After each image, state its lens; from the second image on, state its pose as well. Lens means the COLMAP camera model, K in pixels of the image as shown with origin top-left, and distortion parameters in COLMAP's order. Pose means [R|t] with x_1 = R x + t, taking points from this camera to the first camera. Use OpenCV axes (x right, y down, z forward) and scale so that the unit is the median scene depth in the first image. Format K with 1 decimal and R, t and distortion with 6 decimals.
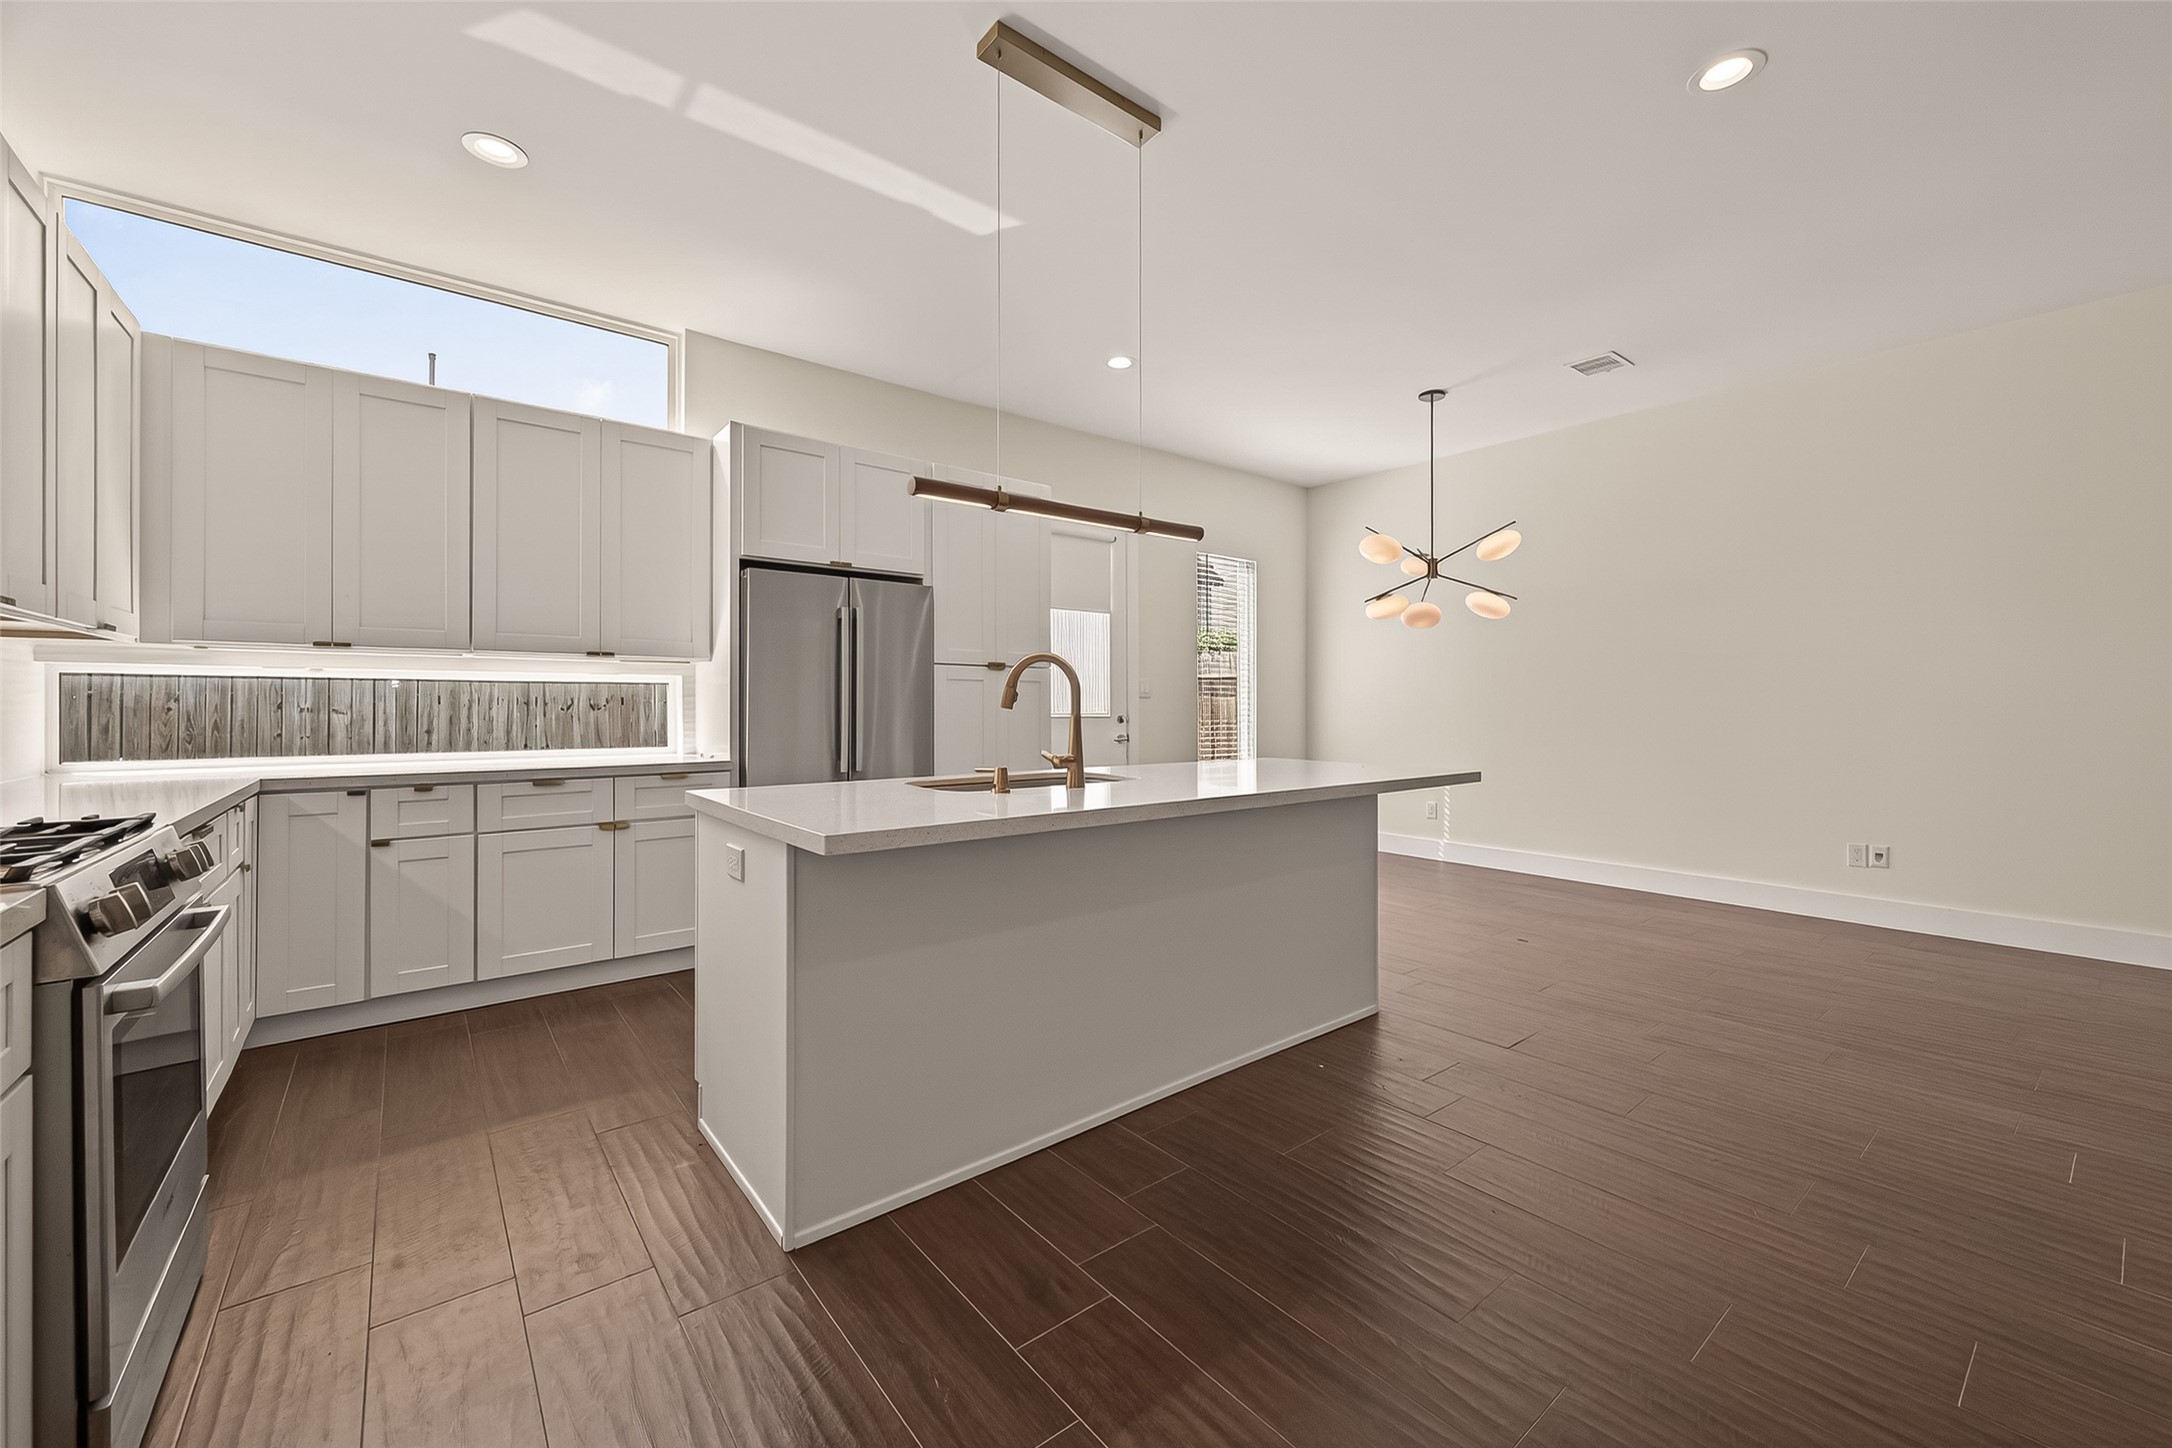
lens RADIAL K [[846.5, 0, 1093.8], [0, 846.5, 714.9], [0, 0, 1]] dist [0.001112, -0.000029]
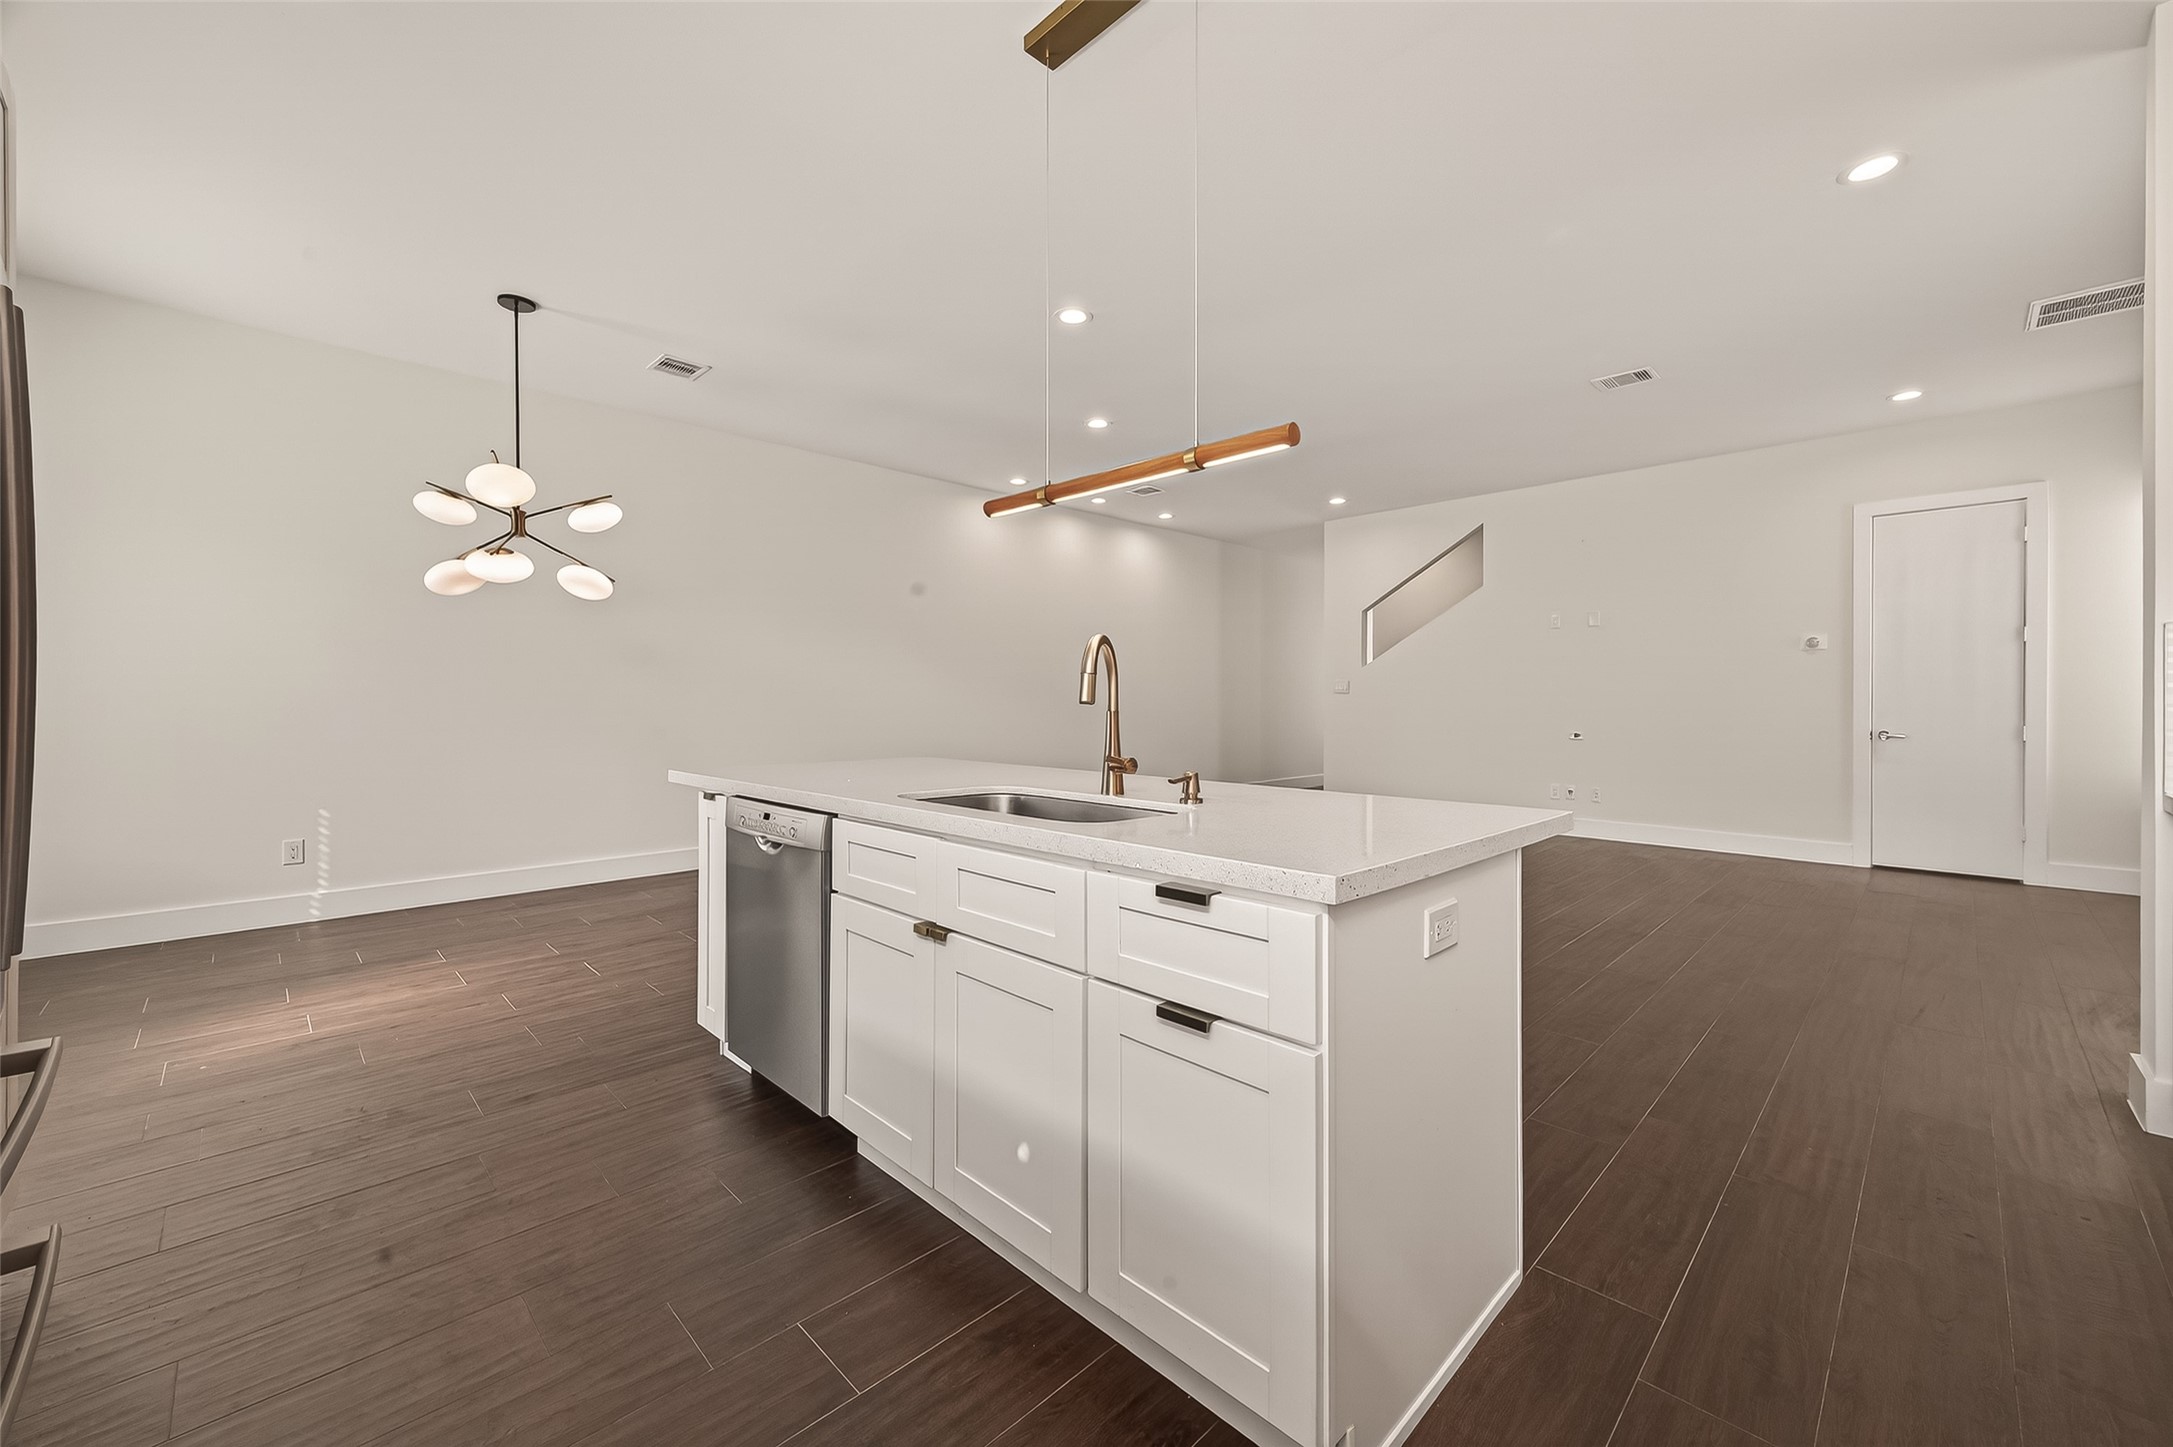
lens RADIAL K [[846.9, 0, 1094.3], [0, 846.9, 714.4], [0, 0, 1]] dist [0.001112, -0.000029]
pose [[-0.112856, -0.019569, 0.993419, -0.504056], [0.007149, 0.999764, 0.020507, -0.010571], [-0.993586, 0.009417, -0.112689, 0.636861]]
